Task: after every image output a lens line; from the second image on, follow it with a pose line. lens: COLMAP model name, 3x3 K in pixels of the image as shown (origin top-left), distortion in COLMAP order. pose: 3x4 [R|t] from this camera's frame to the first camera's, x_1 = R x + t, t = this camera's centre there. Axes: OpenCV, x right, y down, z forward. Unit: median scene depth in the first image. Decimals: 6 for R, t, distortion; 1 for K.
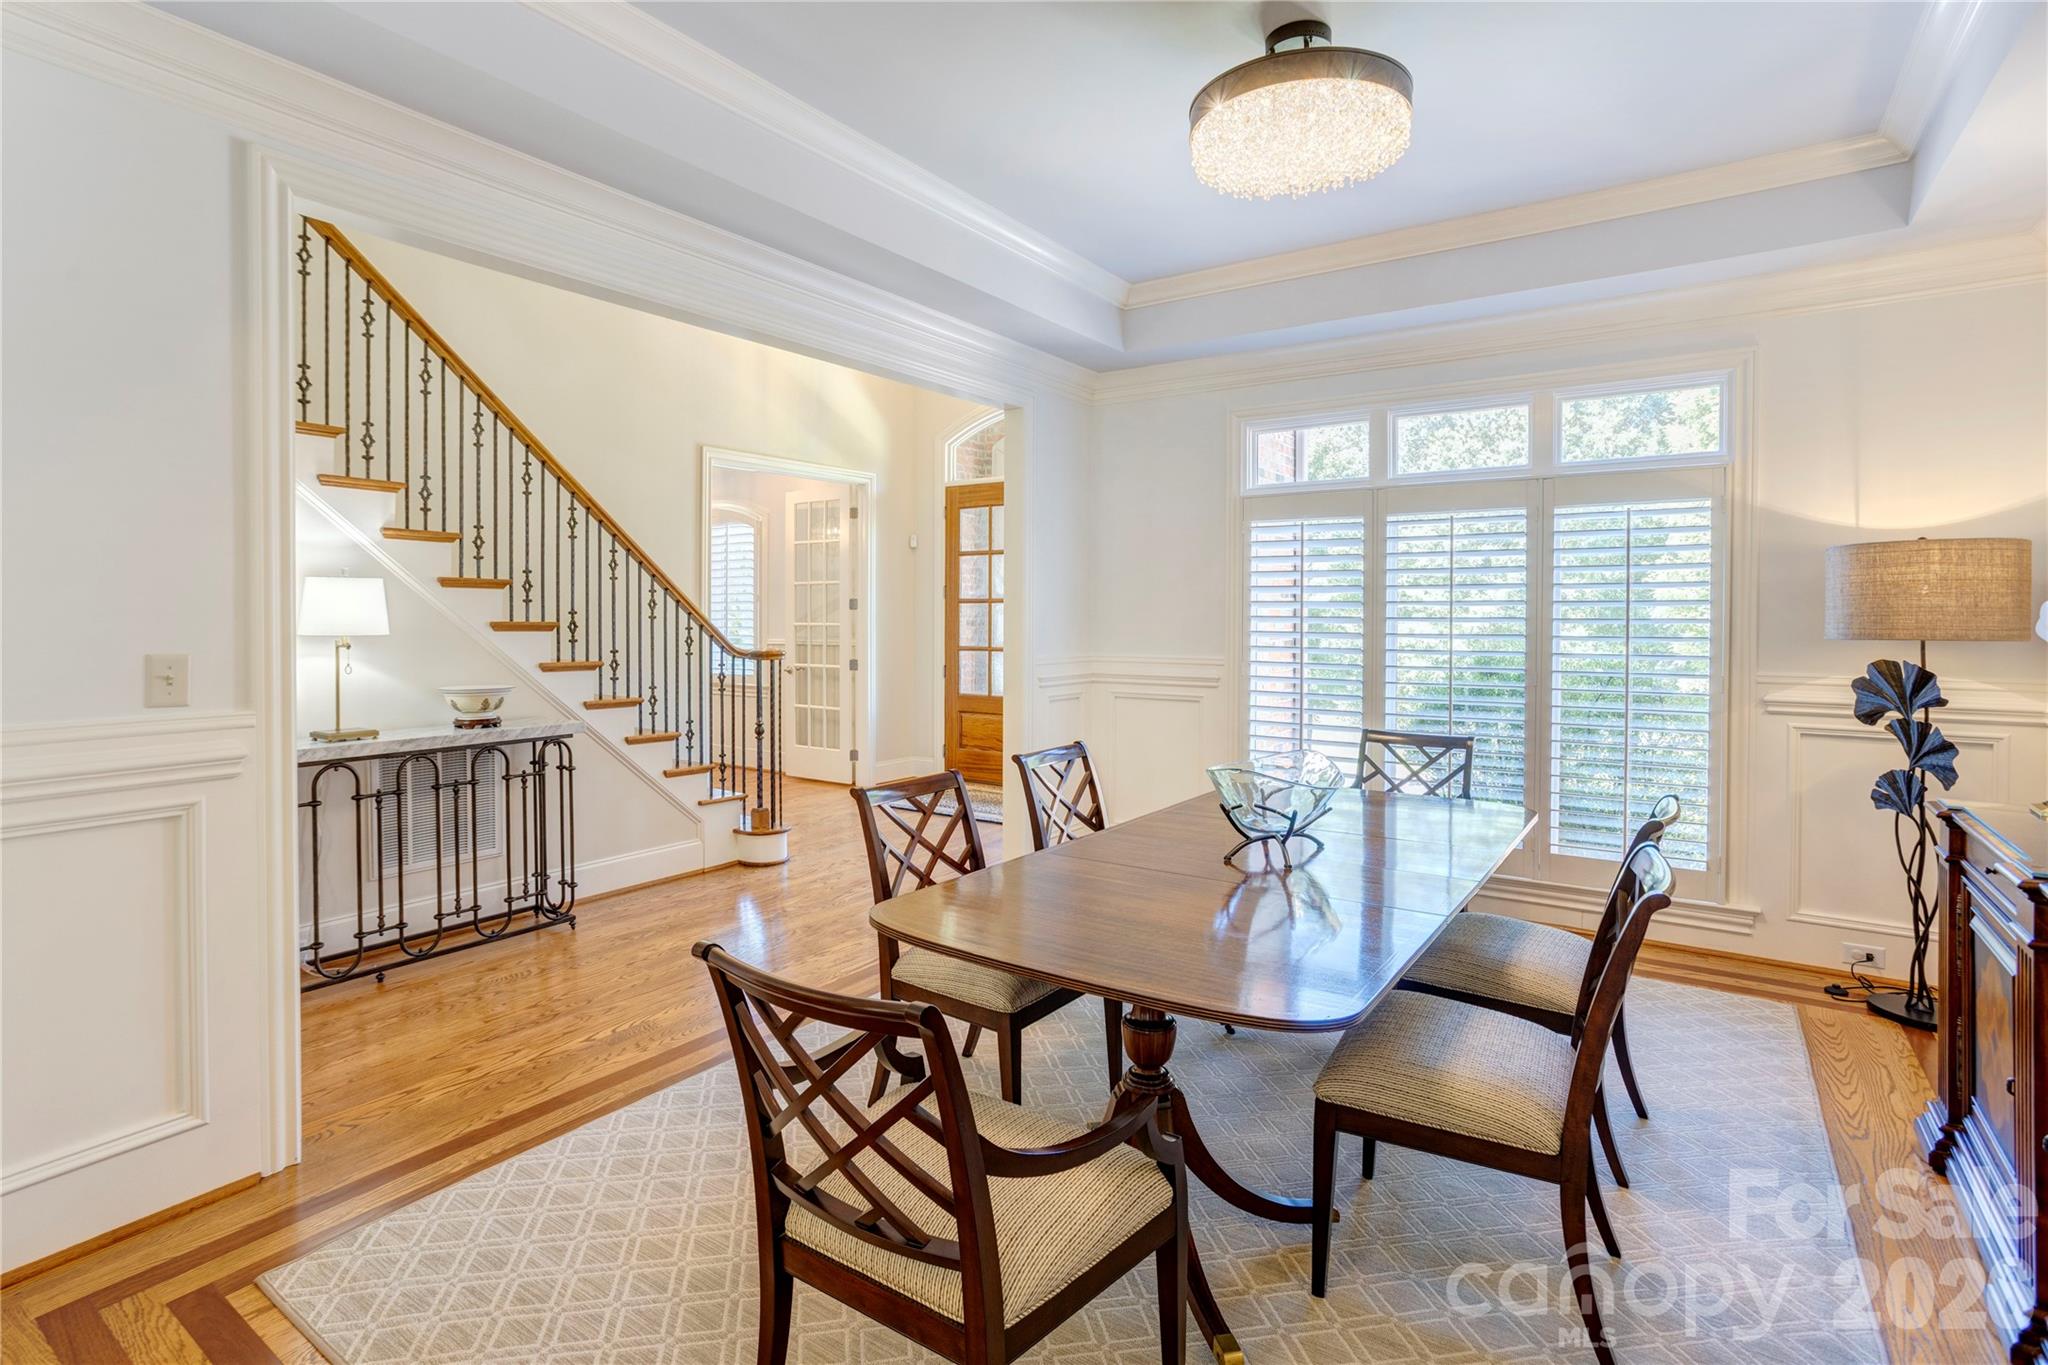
lens RADIAL K [[1014.2, 0, 1031.9], [0, 1014.2, 622.4], [0, 0, 1]] dist [0.004446, 0.002478]
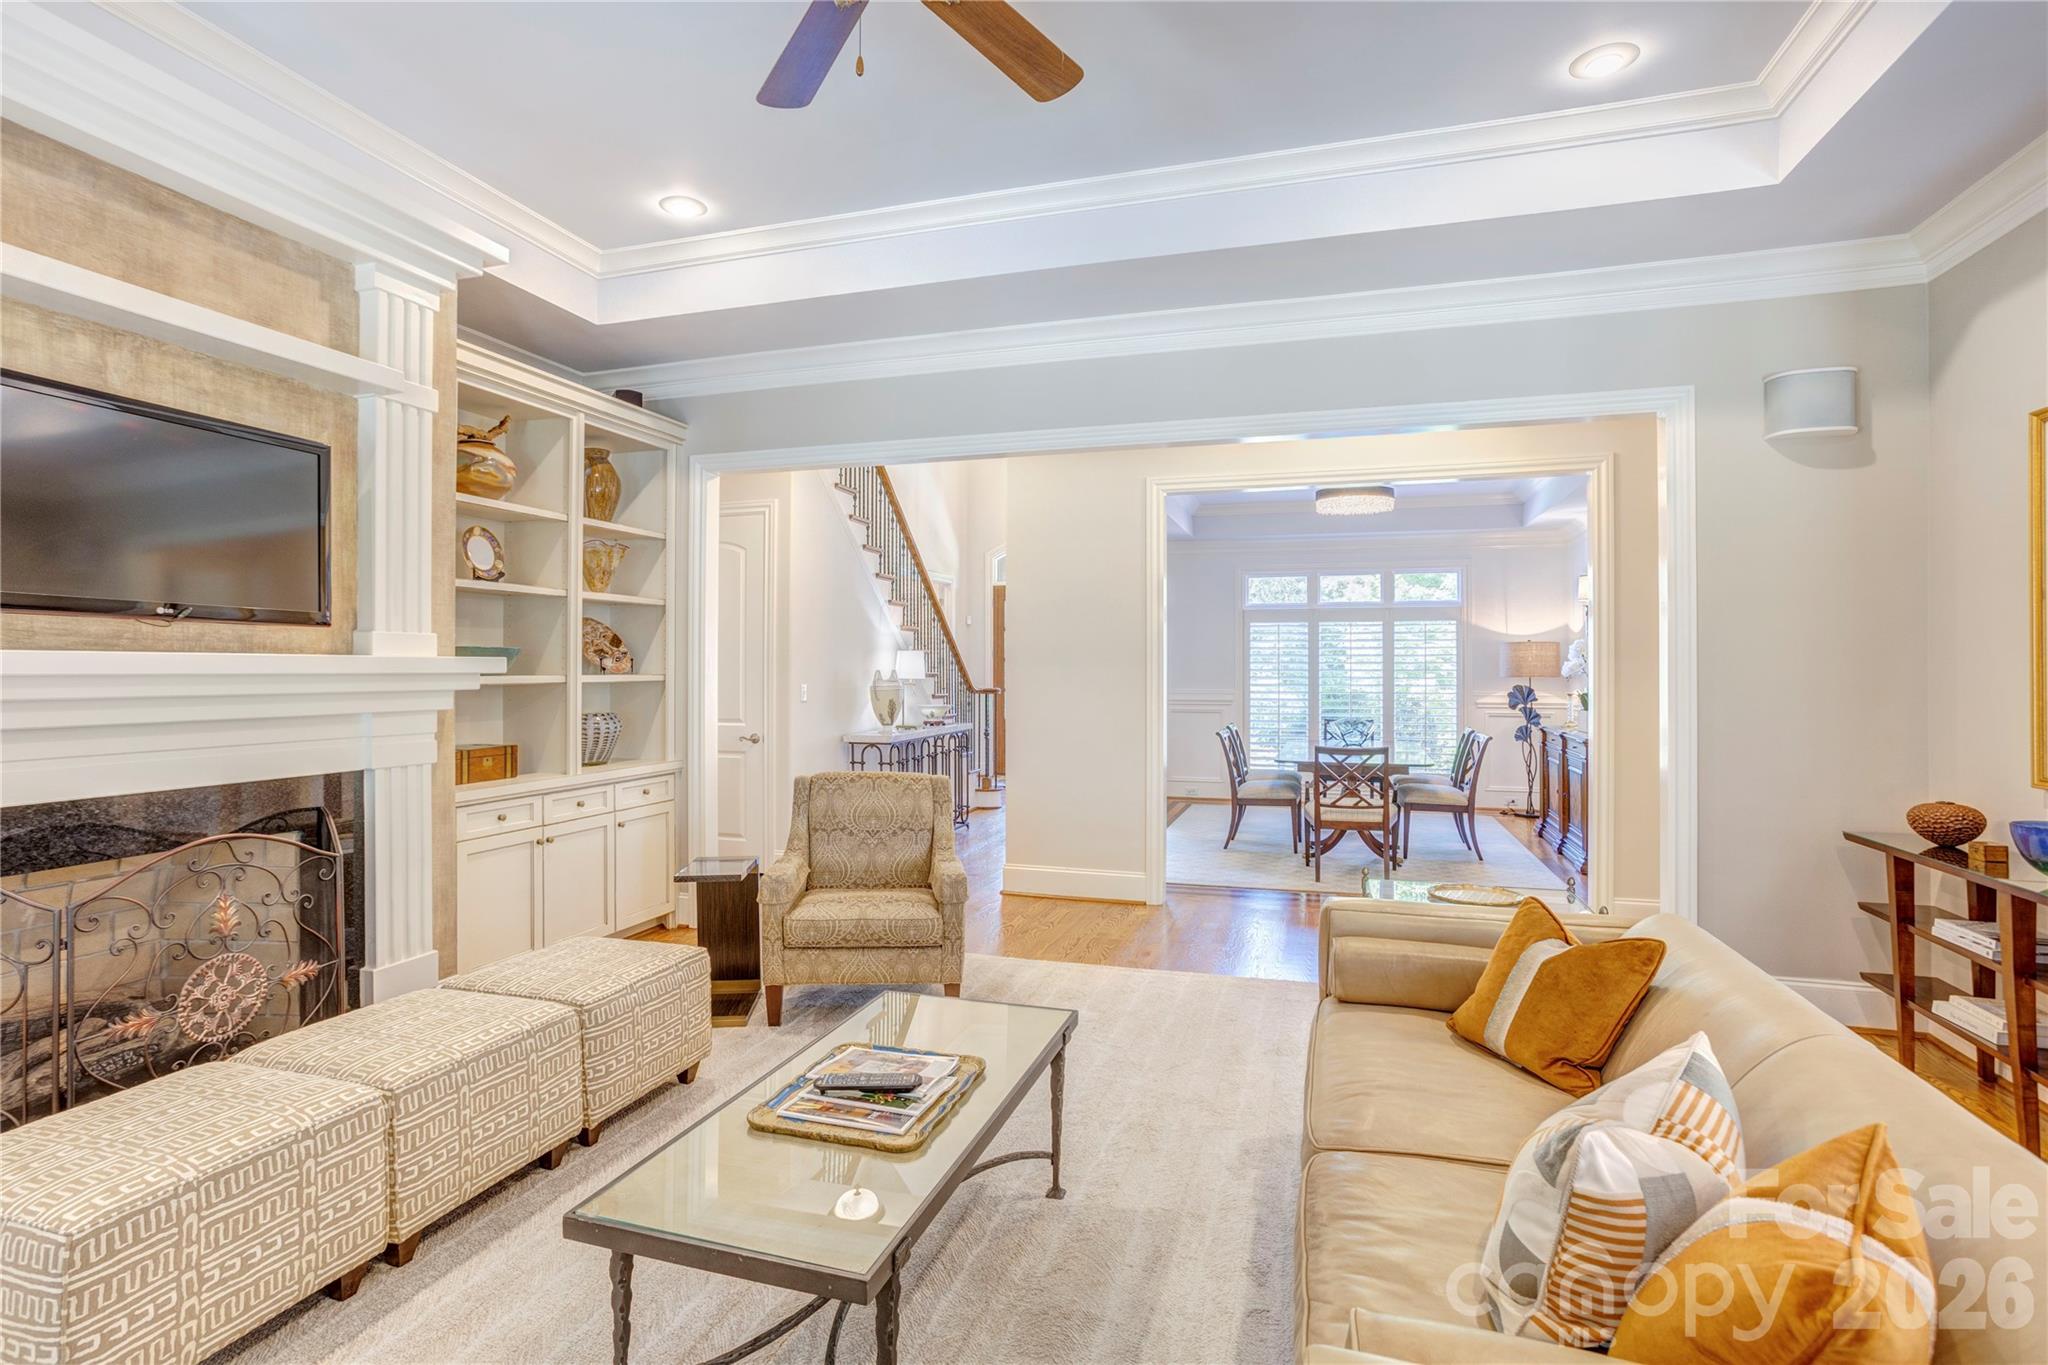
lens RADIAL K [[1014.2, 0, 1009.7], [0, 1014.2, 654.0], [0, 0, 1]] dist [0.004446, 0.002478]
pose [[0.961645, -0.000579, 0.274295, -1.152566], [0.005349, 0.999847, -0.016641, -0.007130], [-0.274244, 0.017470, 0.961502, -1.173957]]
